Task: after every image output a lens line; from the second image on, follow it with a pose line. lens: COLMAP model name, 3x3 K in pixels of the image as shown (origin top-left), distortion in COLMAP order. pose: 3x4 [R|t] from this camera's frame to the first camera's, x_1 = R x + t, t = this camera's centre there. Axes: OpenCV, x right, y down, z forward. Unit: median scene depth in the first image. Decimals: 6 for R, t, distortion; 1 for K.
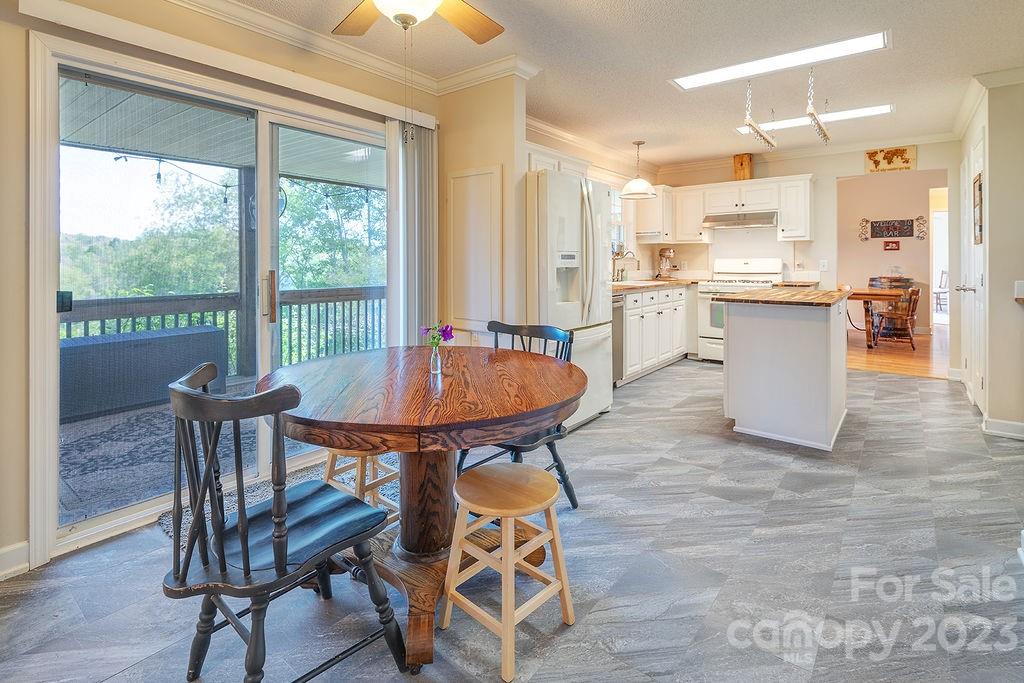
lens RADIAL K [[485.2, 0, 514.3], [0, 485.2, 345.3], [0, 0, 1]] dist [0.009664, -0.004643]
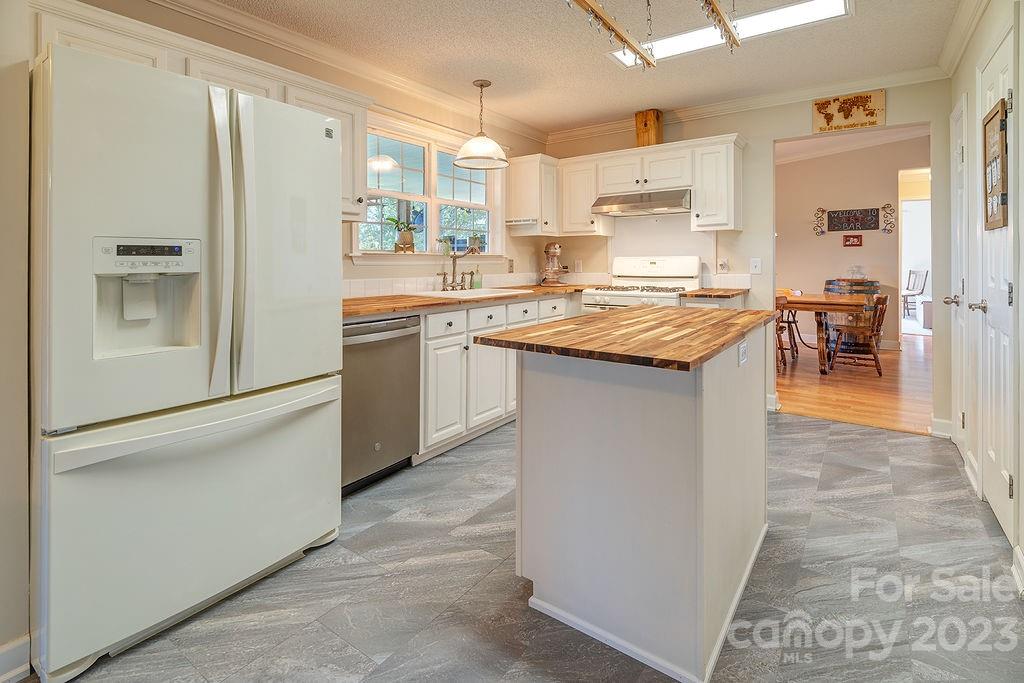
lens RADIAL K [[485.2, 0, 502.9], [0, 485.2, 350.6], [0, 0, 1]] dist [0.009664, -0.004643]
pose [[0.999464, -0.008317, 0.031653, 0.233551], [0.007962, 0.999904, 0.011344, -0.049798], [-0.031745, -0.011086, 0.999435, 0.291083]]
